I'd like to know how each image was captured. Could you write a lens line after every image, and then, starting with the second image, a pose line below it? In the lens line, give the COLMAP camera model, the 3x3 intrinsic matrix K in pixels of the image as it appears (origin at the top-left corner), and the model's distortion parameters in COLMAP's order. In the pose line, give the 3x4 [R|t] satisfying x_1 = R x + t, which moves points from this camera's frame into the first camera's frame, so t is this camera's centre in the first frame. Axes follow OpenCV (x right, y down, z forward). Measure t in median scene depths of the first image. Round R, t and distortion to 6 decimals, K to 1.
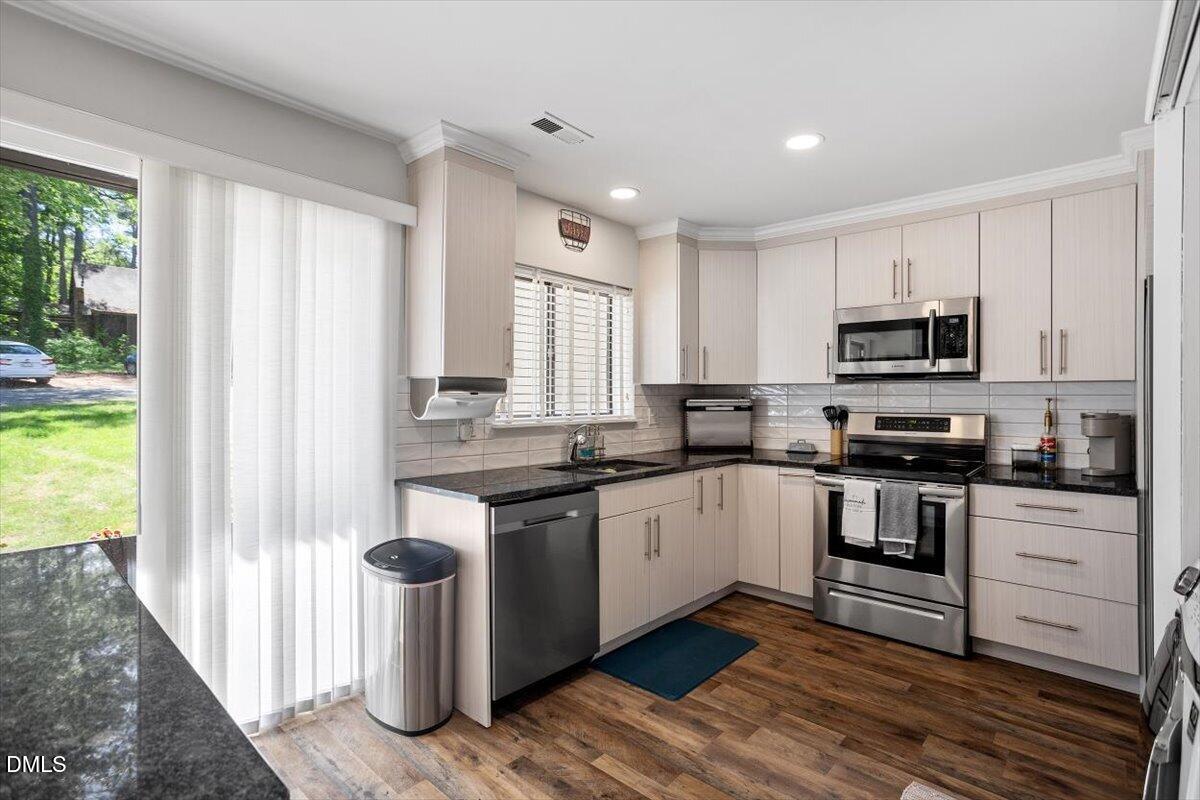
lens RADIAL K [[562.5, 0, 602.6], [0, 562.5, 394.2], [0, 0, 1]] dist [0.000777, 0.001162]
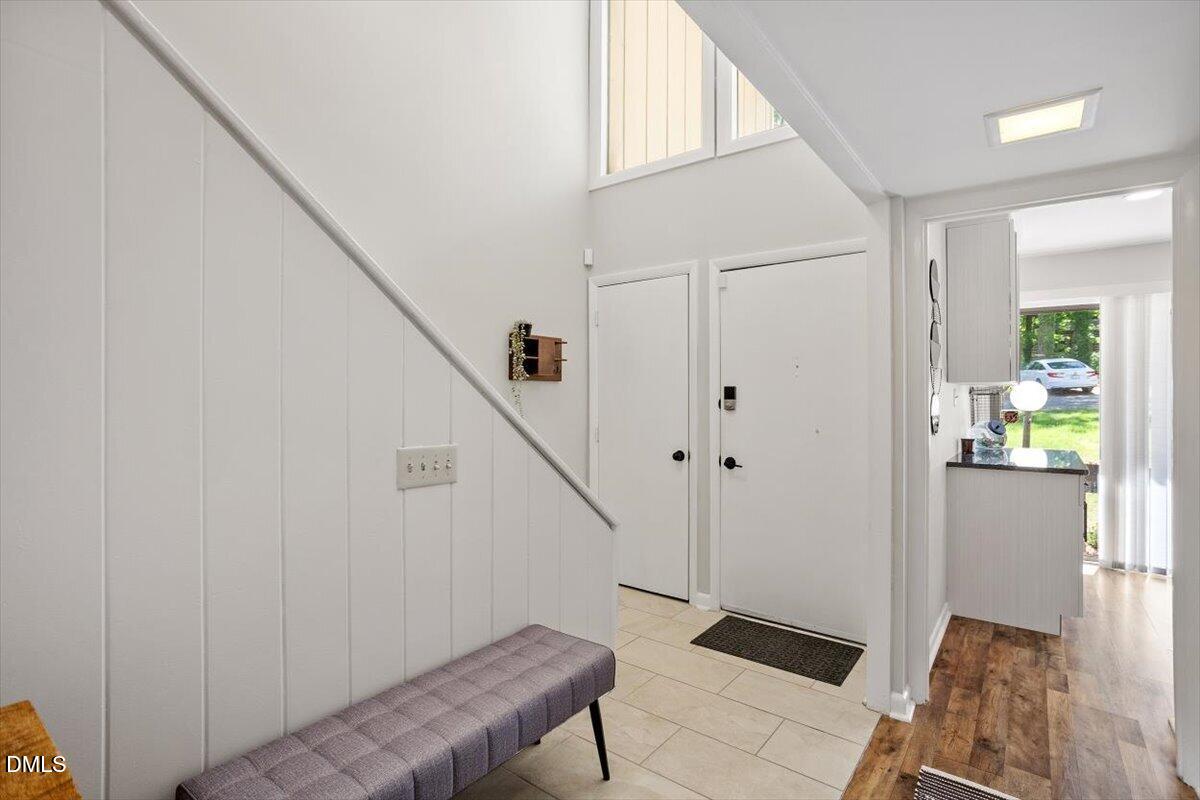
lens RADIAL K [[562.5, 0, 602.6], [0, 562.5, 394.2], [0, 0, 1]] dist [0.000777, 0.001162]
pose [[0.071864, -0.009288, -0.997371, 0.229768], [-0.002886, 0.999951, -0.009520, 0.001197], [0.997410, 0.003562, 0.071833, -0.207249]]
